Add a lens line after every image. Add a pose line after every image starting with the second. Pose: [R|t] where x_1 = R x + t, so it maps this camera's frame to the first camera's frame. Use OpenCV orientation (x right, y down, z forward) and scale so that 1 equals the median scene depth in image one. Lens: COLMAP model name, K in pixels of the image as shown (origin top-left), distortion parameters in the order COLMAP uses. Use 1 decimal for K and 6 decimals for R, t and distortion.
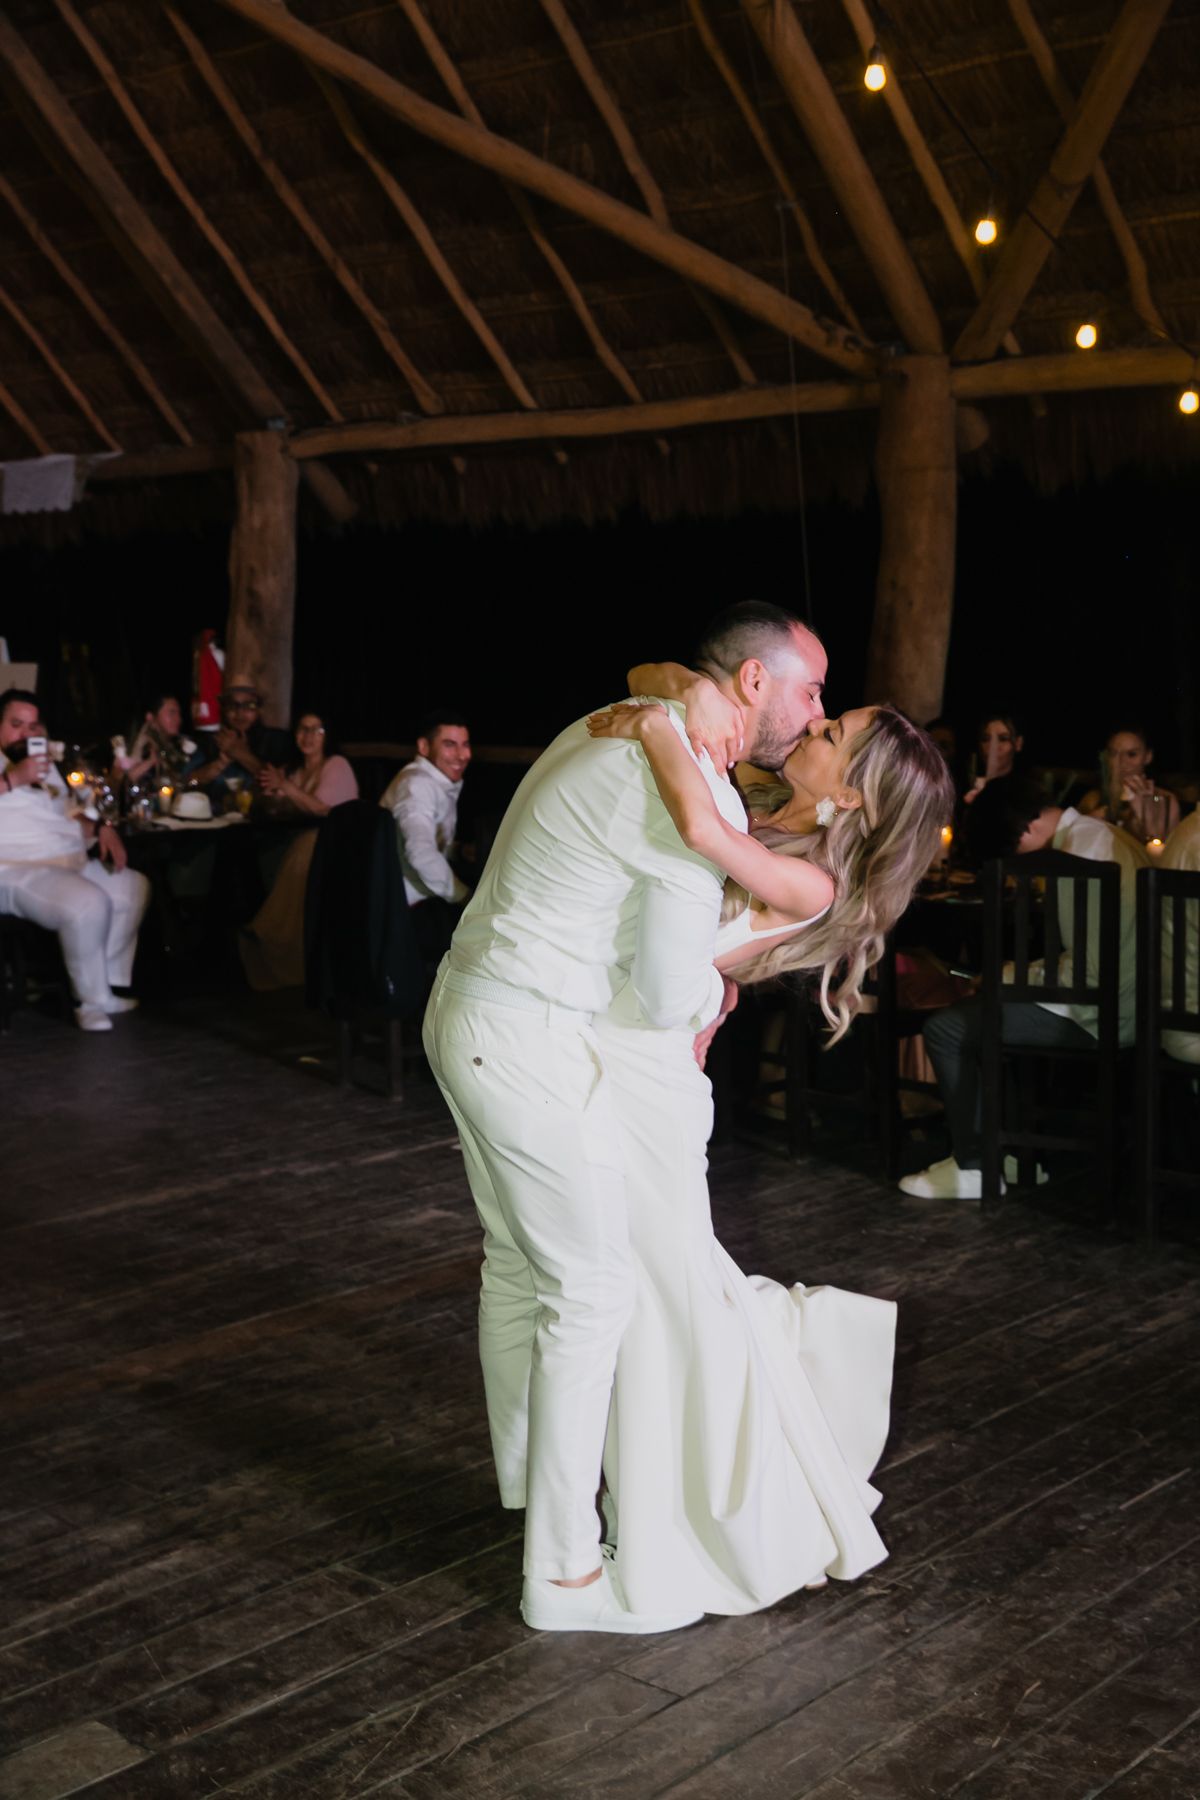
lens RADIAL K [[2141.6, 0, 600.0], [0, 2141.6, 900.0], [0, 0, 1]] dist [-0.023592, 0.046073]
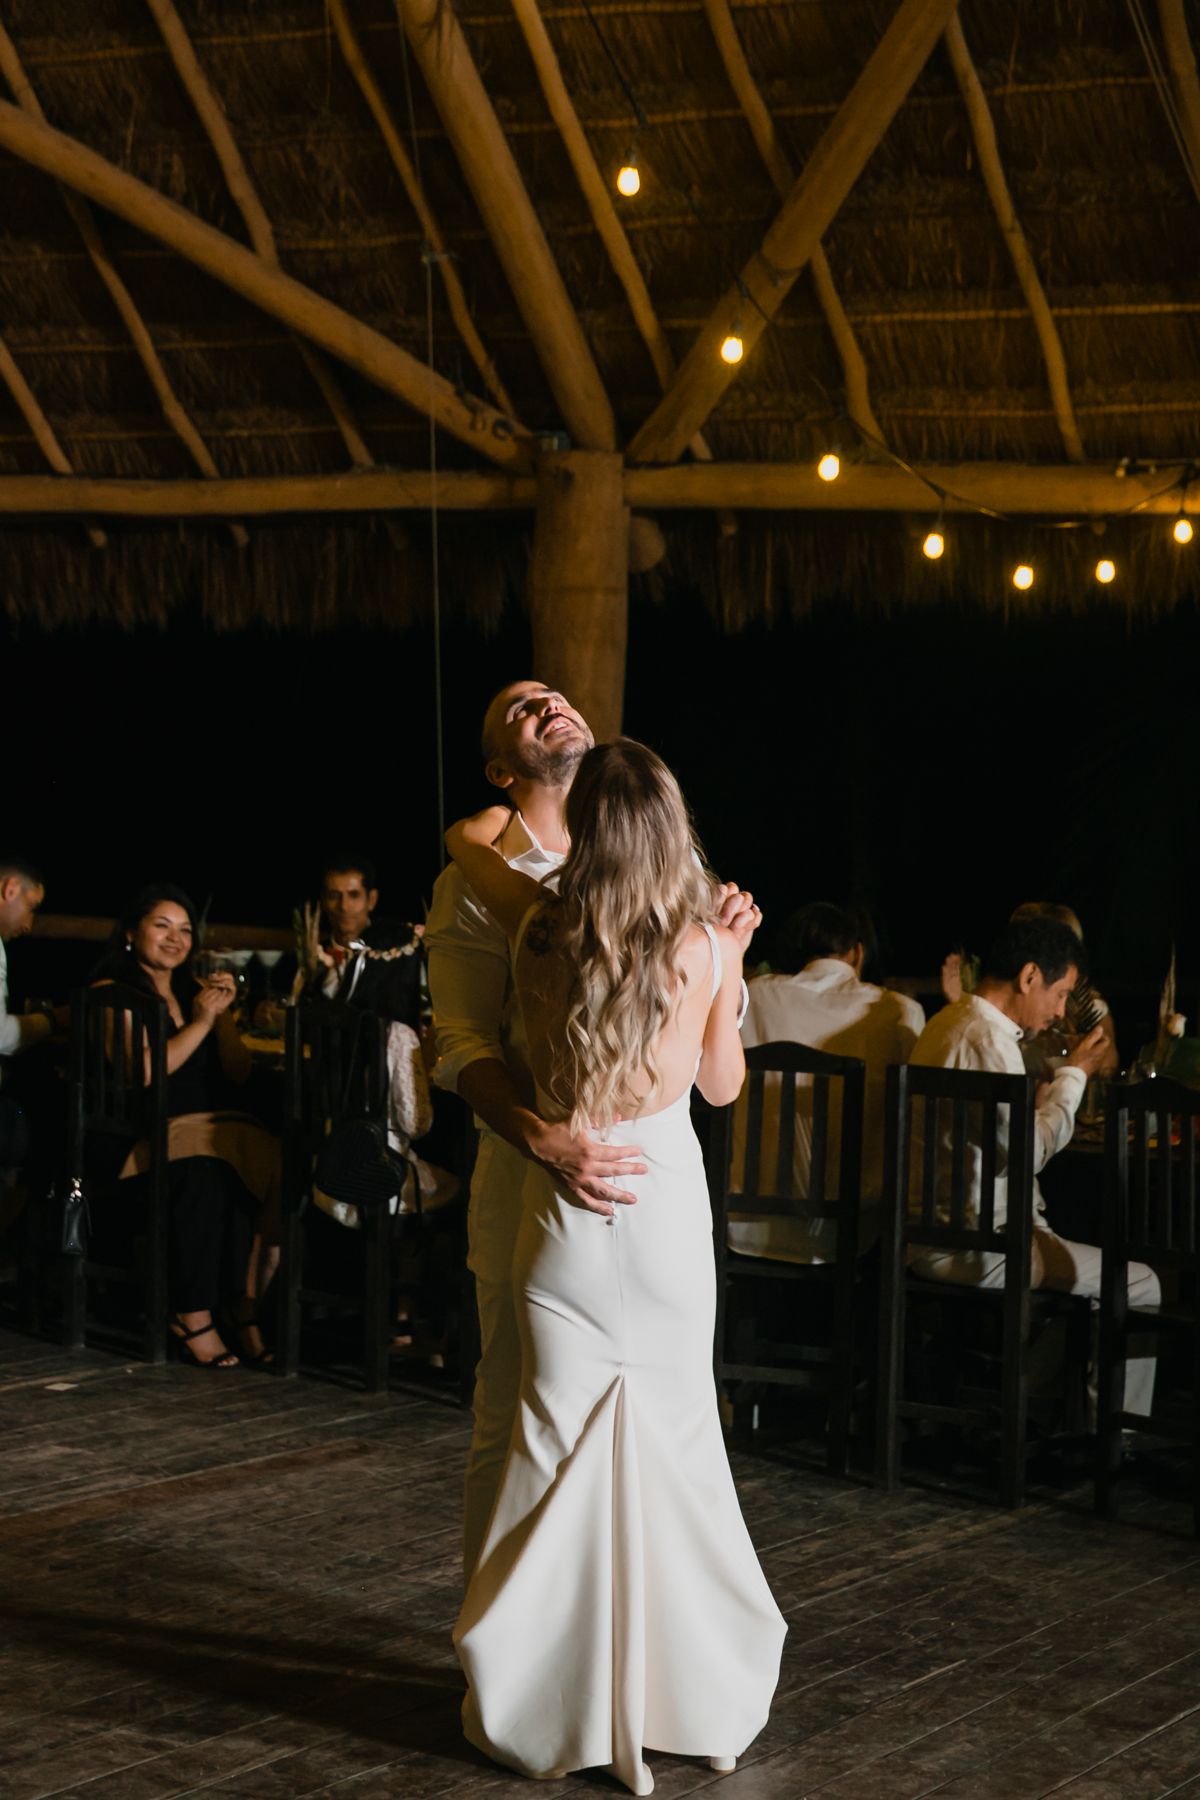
lens RADIAL K [[3081.3, 0, 600.0], [0, 3081.3, 900.0], [0, 0, 1]] dist [-0.023055, 0.052408]
pose [[0.980935, 0.046828, 0.188609, -0.064653], [-0.030374, 0.995550, -0.089202, 0.020183], [-0.191947, 0.081773, 0.977993, -0.141382]]
